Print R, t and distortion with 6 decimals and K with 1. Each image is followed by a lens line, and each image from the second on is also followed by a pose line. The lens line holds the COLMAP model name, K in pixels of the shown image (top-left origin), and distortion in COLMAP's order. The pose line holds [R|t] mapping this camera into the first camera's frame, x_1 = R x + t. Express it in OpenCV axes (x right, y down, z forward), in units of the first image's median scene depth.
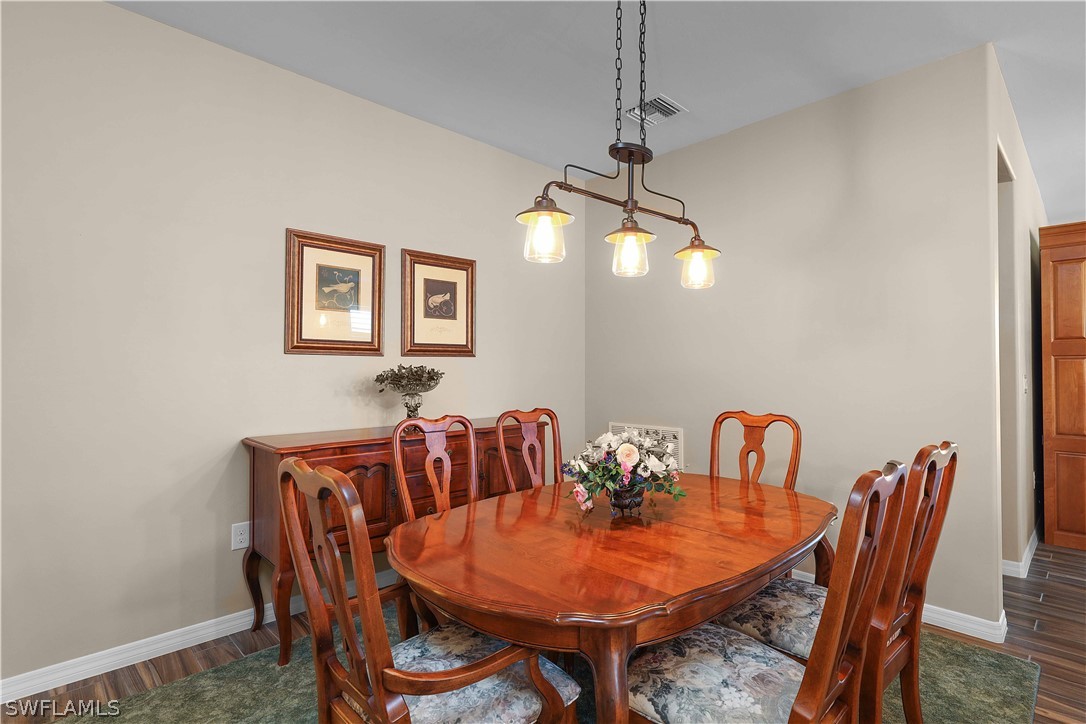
lens RADIAL K [[541.2, 0, 555.3], [0, 541.2, 364.2], [0, 0, 1]] dist [-0.009598, 0.000028]
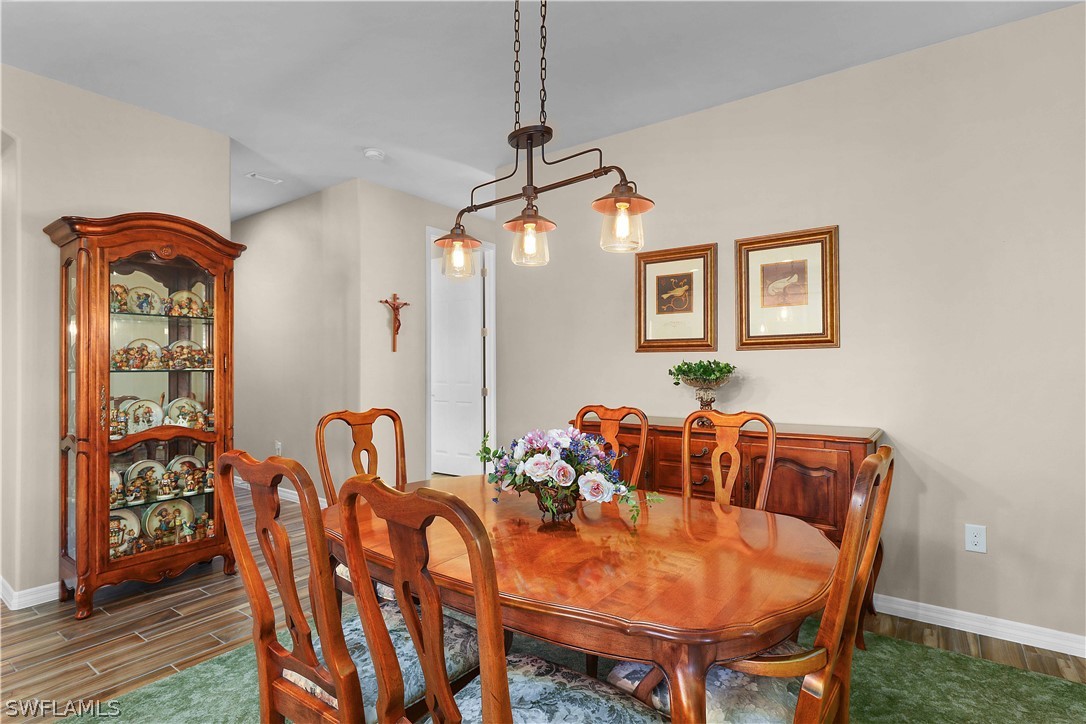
lens RADIAL K [[541.2, 0, 553.3], [0, 541.2, 378.6], [0, 0, 1]] dist [-0.009598, 0.000028]
pose [[0.147191, 0.023961, -0.988818, 0.766899], [0.014580, 0.999545, 0.026392, 0.006997], [0.989001, -0.018301, 0.146775, 0.626440]]
